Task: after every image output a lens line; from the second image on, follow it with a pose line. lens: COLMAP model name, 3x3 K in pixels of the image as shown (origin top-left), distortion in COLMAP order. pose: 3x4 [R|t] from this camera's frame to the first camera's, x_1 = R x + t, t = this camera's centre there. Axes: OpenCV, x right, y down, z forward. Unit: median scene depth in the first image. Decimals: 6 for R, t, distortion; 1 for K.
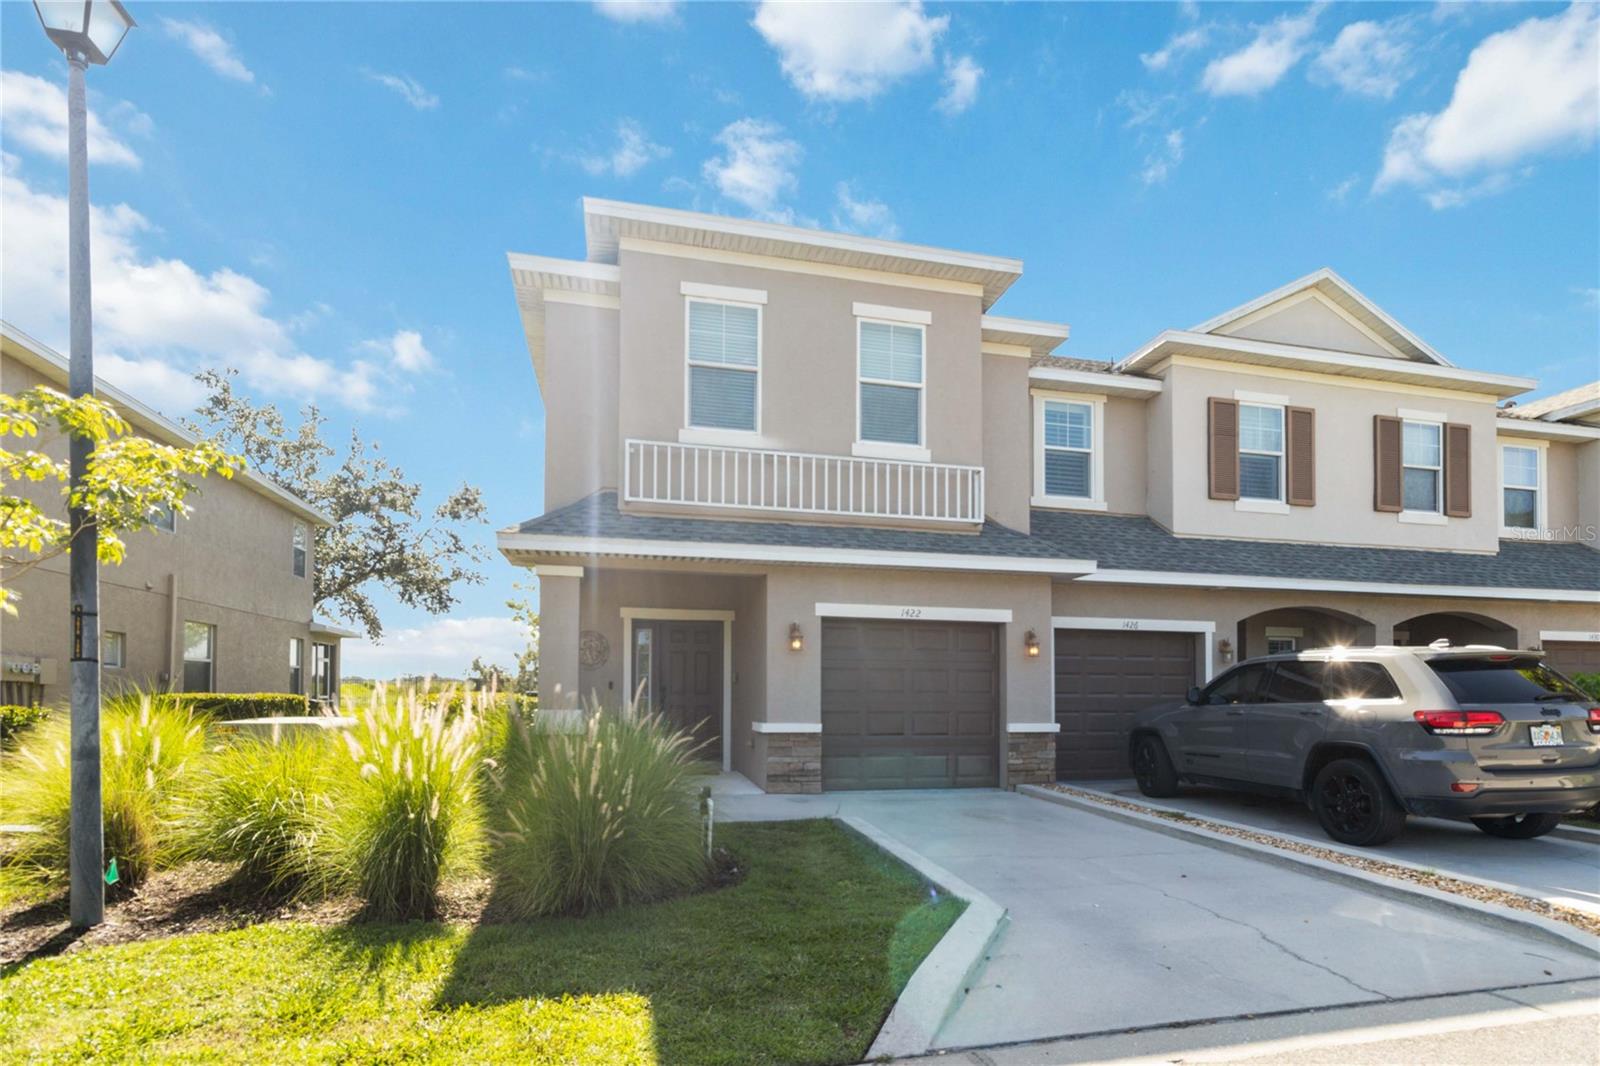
lens RADIAL K [[738.2, 0, 801.3], [0, 738.2, 513.2], [0, 0, 1]] dist [0.002367, 0.000355]
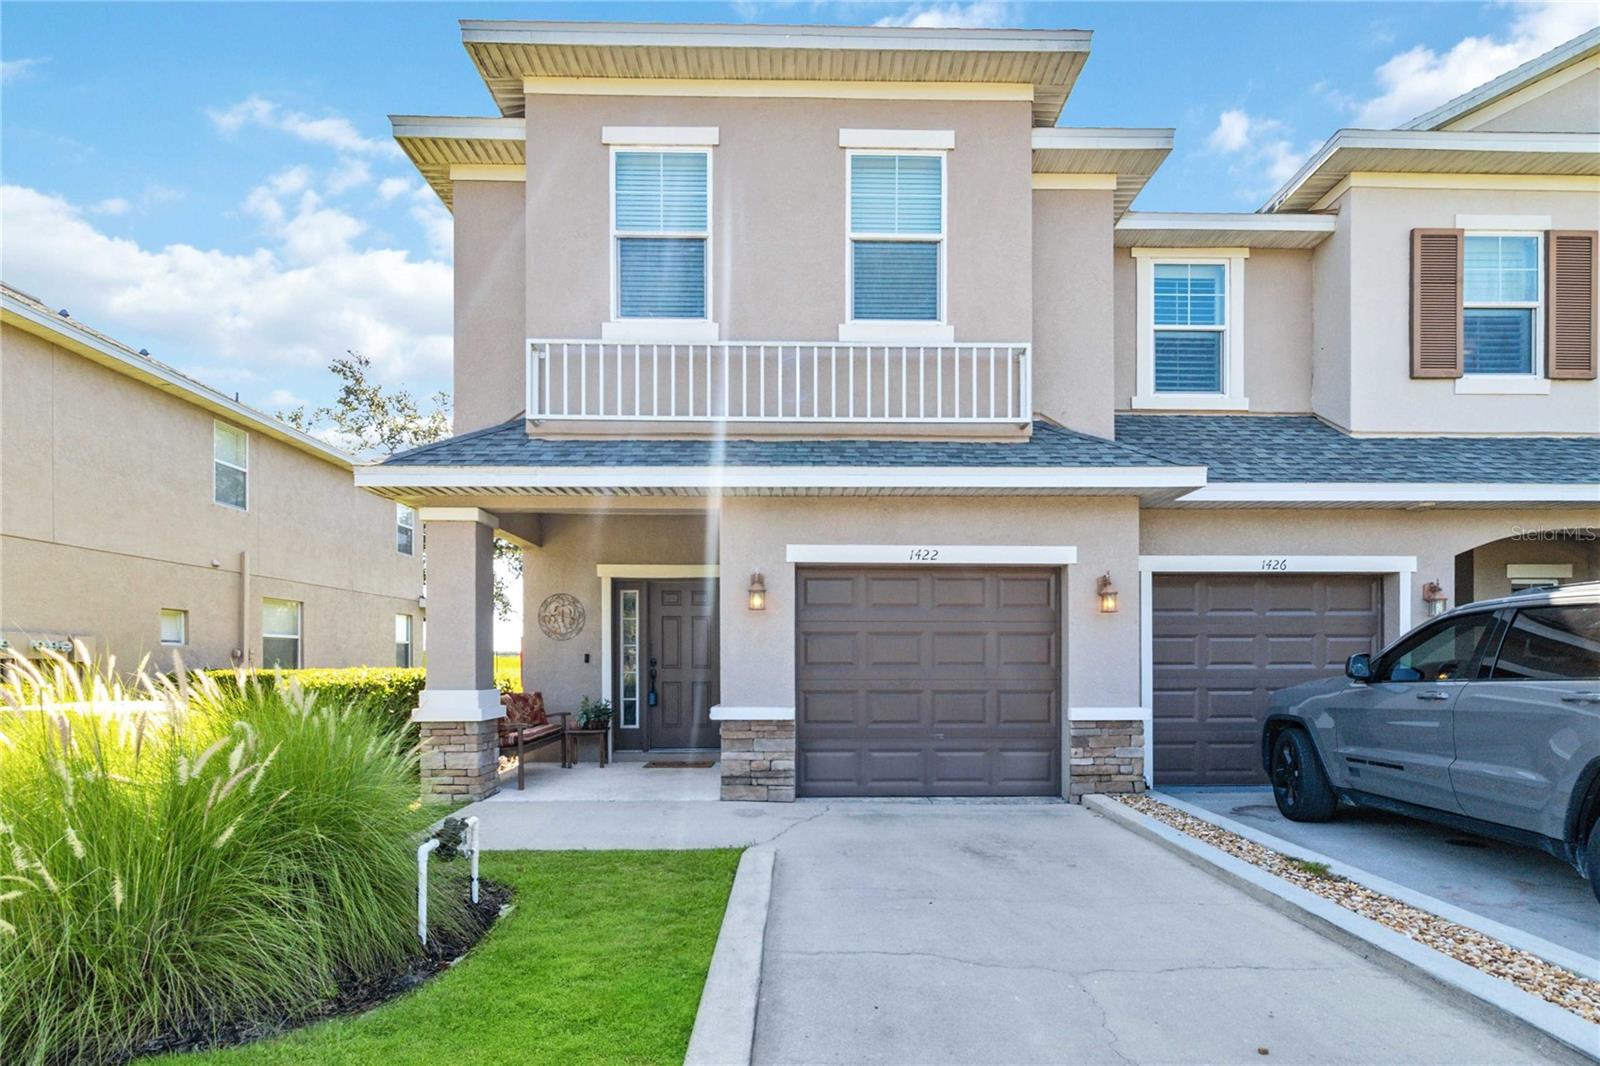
lens RADIAL K [[766.9, 0, 800.6], [0, 766.9, 532.3], [0, 0, 1]] dist [0.003715, 0.000117]
pose [[0.980542, -0.040139, -0.192162, 0.163574], [0.053238, 0.996561, 0.063490, 0.056475], [0.188953, -0.072485, 0.979307, 0.238508]]
